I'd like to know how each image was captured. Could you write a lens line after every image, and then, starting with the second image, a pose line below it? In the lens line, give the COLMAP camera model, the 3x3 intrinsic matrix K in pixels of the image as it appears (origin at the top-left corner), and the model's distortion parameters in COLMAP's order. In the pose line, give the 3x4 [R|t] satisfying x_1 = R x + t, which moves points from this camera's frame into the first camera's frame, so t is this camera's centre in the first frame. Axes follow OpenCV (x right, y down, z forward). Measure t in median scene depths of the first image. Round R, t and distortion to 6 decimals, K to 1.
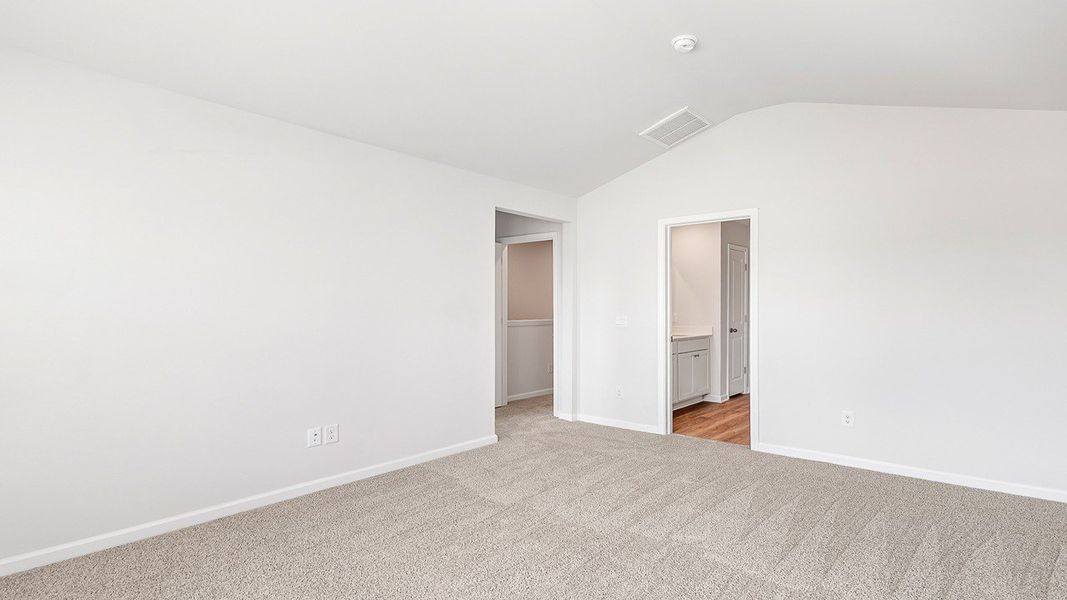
lens RADIAL K [[502.6, 0, 532.8], [0, 502.6, 301.8], [0, 0, 1]] dist [0.010229, -0.000663]
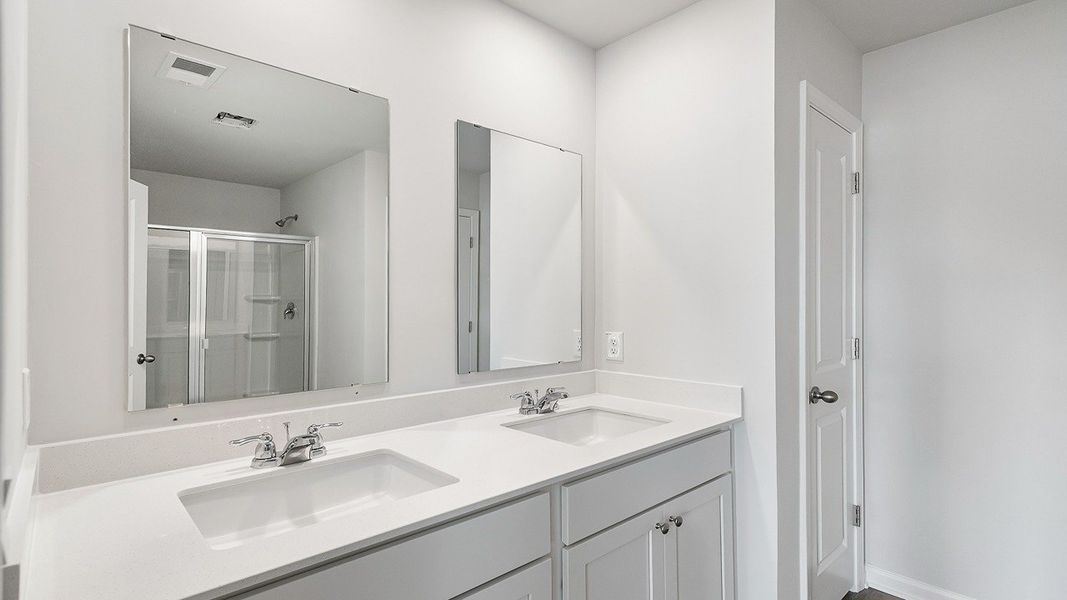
lens RADIAL K [[502.6, 0, 534.0], [0, 502.6, 299.8], [0, 0, 1]] dist [0.010229, -0.000663]
pose [[0.997350, -0.001466, -0.072739, 0.260109], [0.000988, 0.999978, -0.006608, 0.005864], [0.072748, 0.006519, 0.997329, 0.710437]]
